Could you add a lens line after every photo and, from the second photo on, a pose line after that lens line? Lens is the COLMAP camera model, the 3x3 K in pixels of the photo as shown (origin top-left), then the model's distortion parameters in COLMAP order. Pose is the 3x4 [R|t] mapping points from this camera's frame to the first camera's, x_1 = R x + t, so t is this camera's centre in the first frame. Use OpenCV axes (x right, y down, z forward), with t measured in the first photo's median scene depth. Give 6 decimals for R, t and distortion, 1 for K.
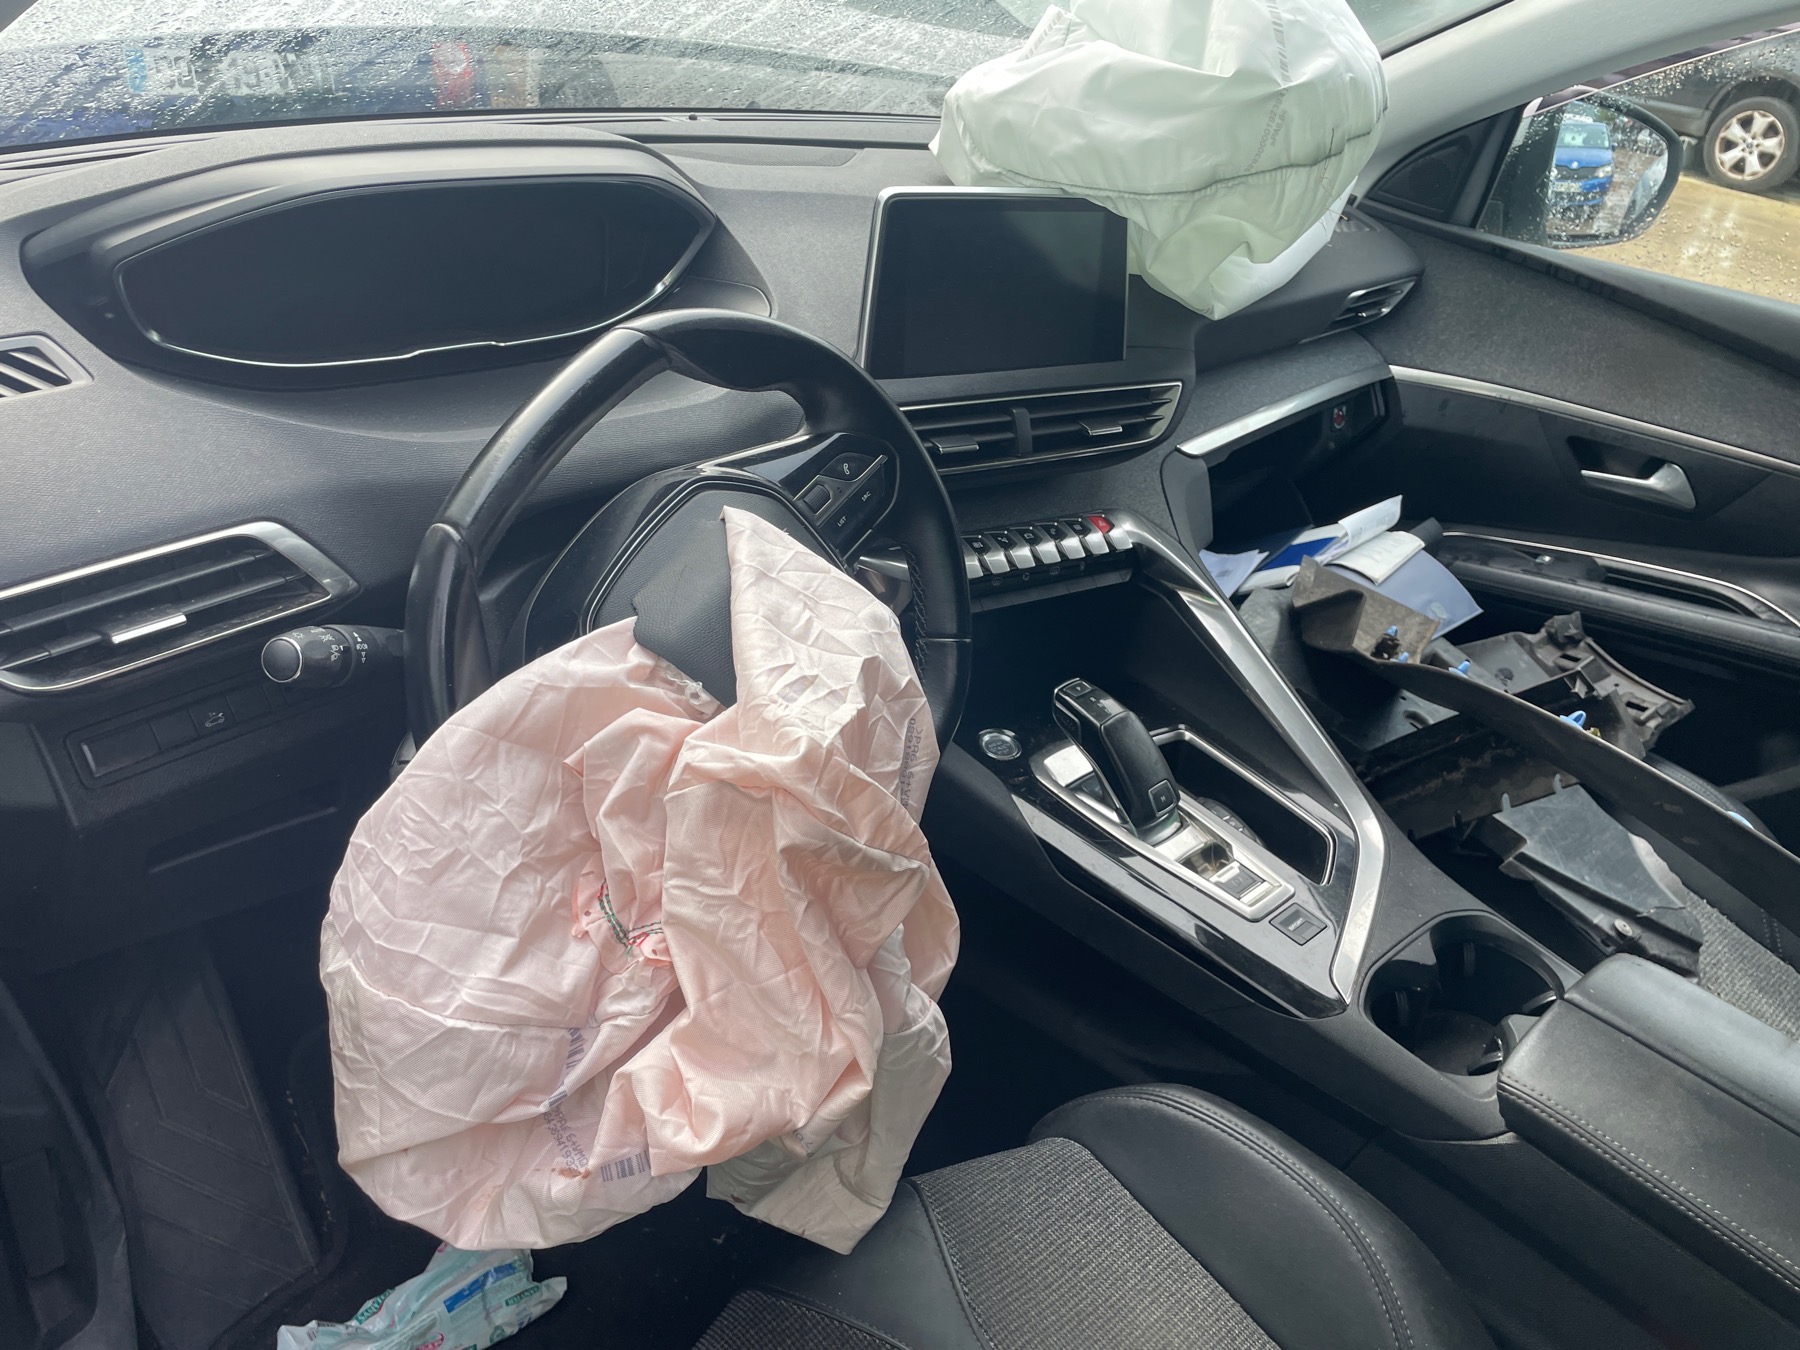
lens RADIAL K [[1372.5, 0, 909.9], [0, 1372.5, 682.1], [0, 0, 1]] dist [0.084278, -0.114314]
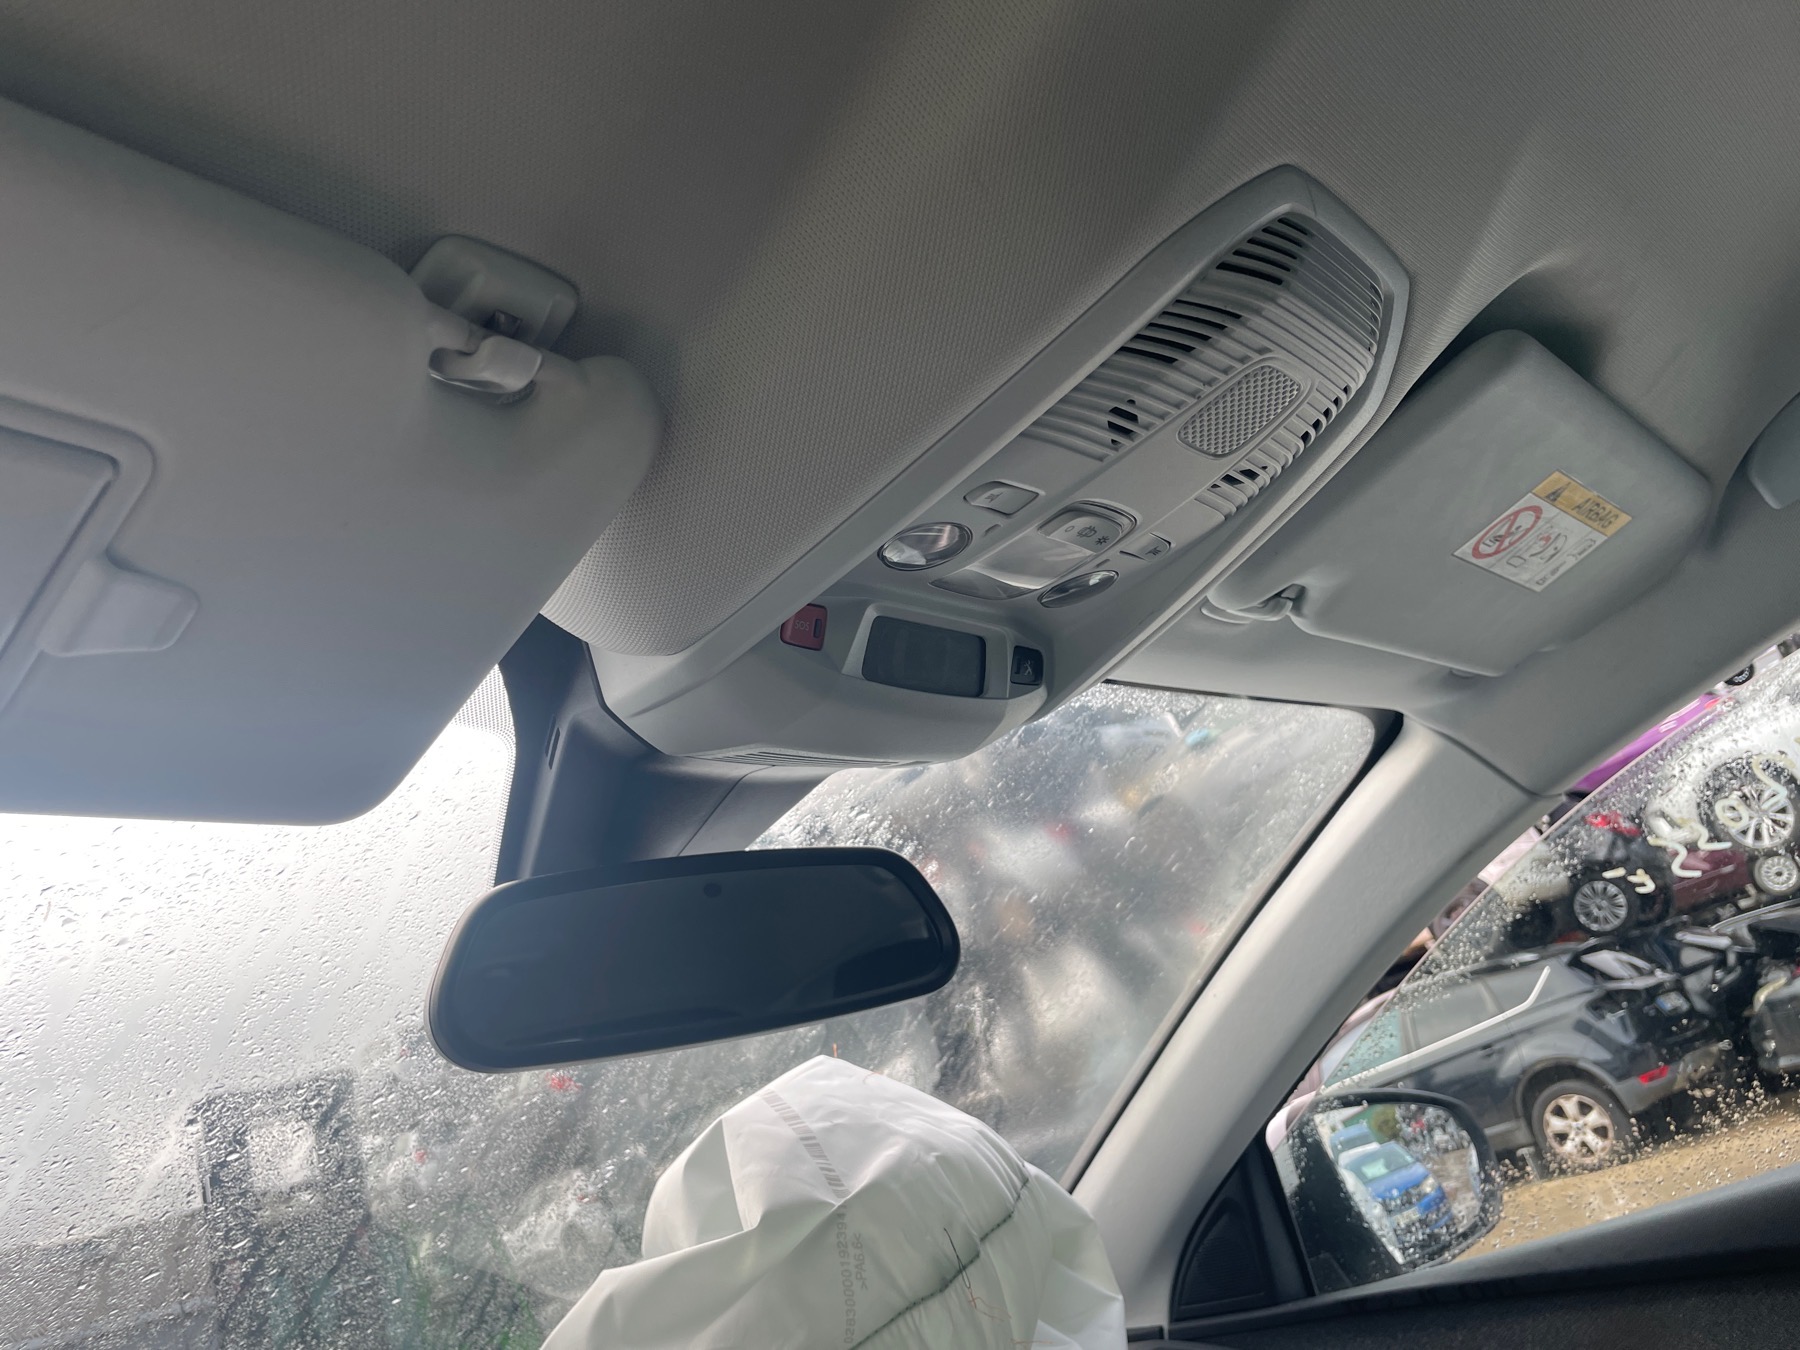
lens RADIAL K [[1372.5, 0, 909.9], [0, 1372.5, 682.1], [0, 0, 1]] dist [0.084278, -0.114314]
pose [[0.910976, -0.337898, 0.236533, 0.209127], [0.394954, 0.549330, -0.736375, -0.050743], [0.118885, 0.764239, 0.633880, 0.349663]]
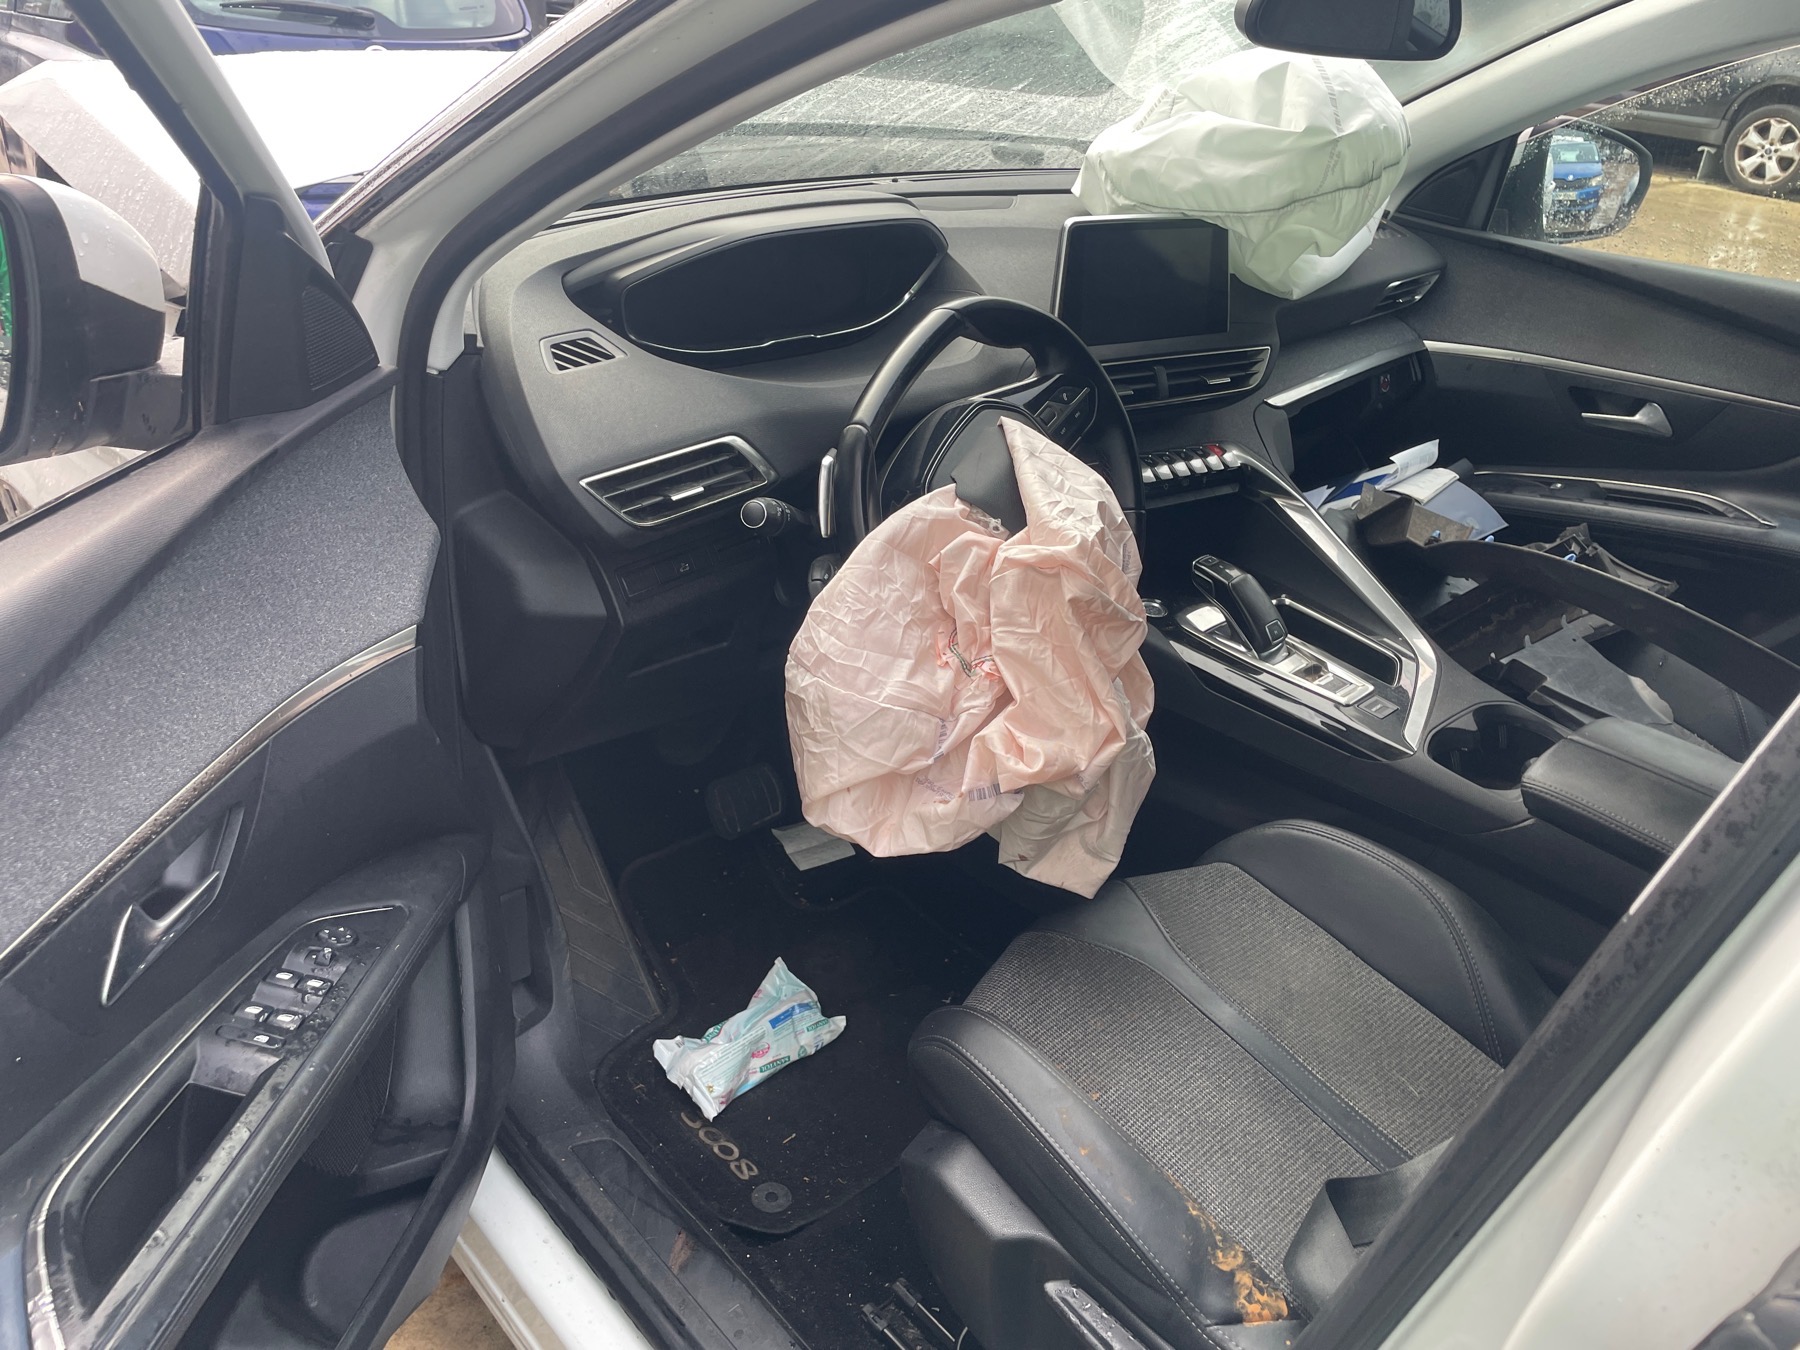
lens RADIAL K [[1391.6, 0, 881.5], [0, 1391.6, 667.4], [0, 0, 1]] dist [0.089213, -0.125186]
pose [[0.998188, -0.038808, -0.045994, -0.157615], [0.036626, 0.998206, -0.047353, 0.176404], [0.047749, 0.045582, 0.997819, -0.460283]]
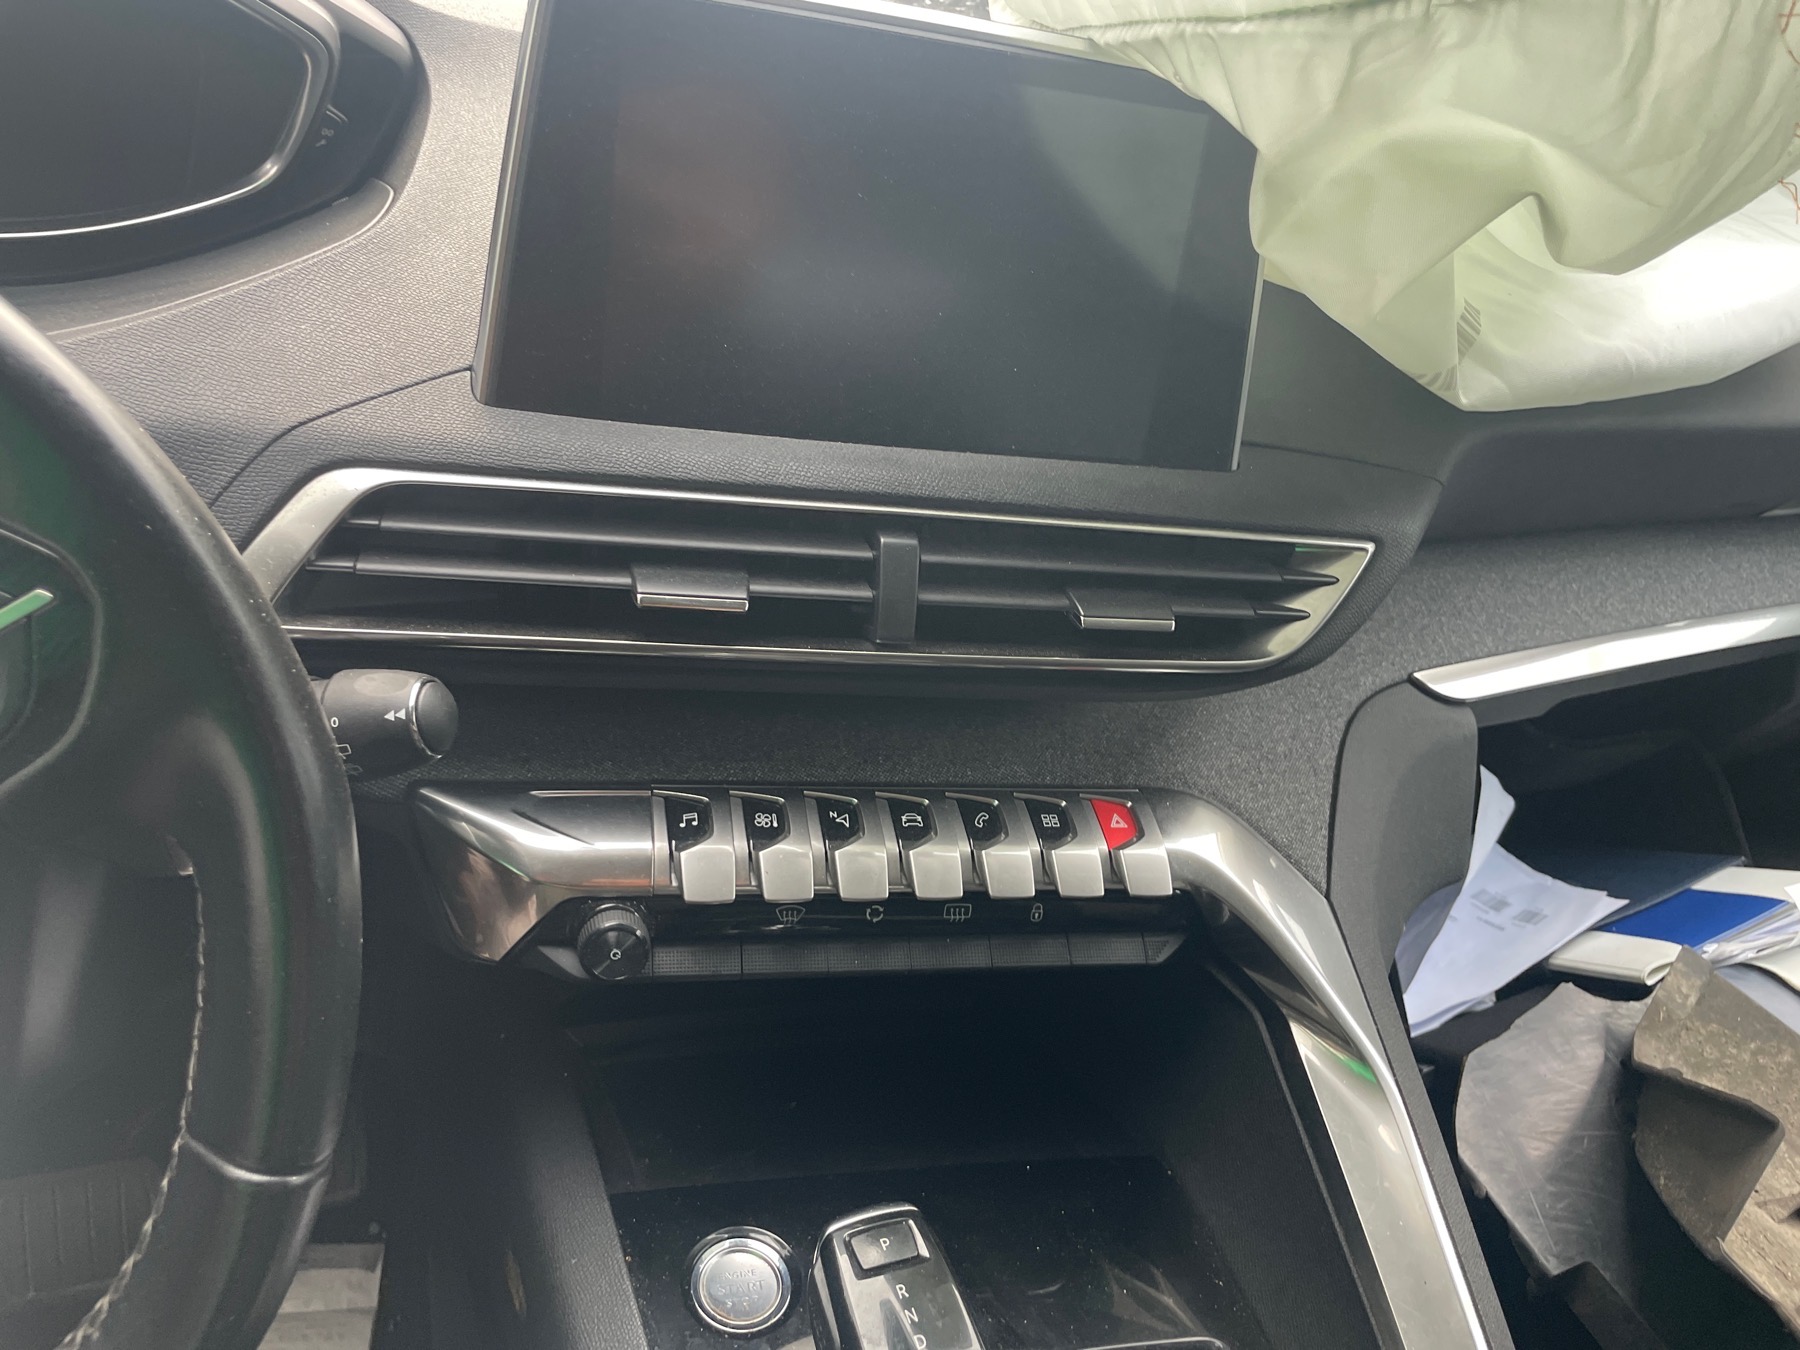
lens RADIAL K [[1360.0, 0, 900.0], [0, 1360.0, 675.0], [0, 0, 1]] dist [0.060174, -0.087436]
pose [[0.925530, 0.198674, -0.322371, 0.232779], [-0.219714, 0.975108, -0.029851, -0.149881], [0.308416, 0.098457, 0.946143, 0.630204]]
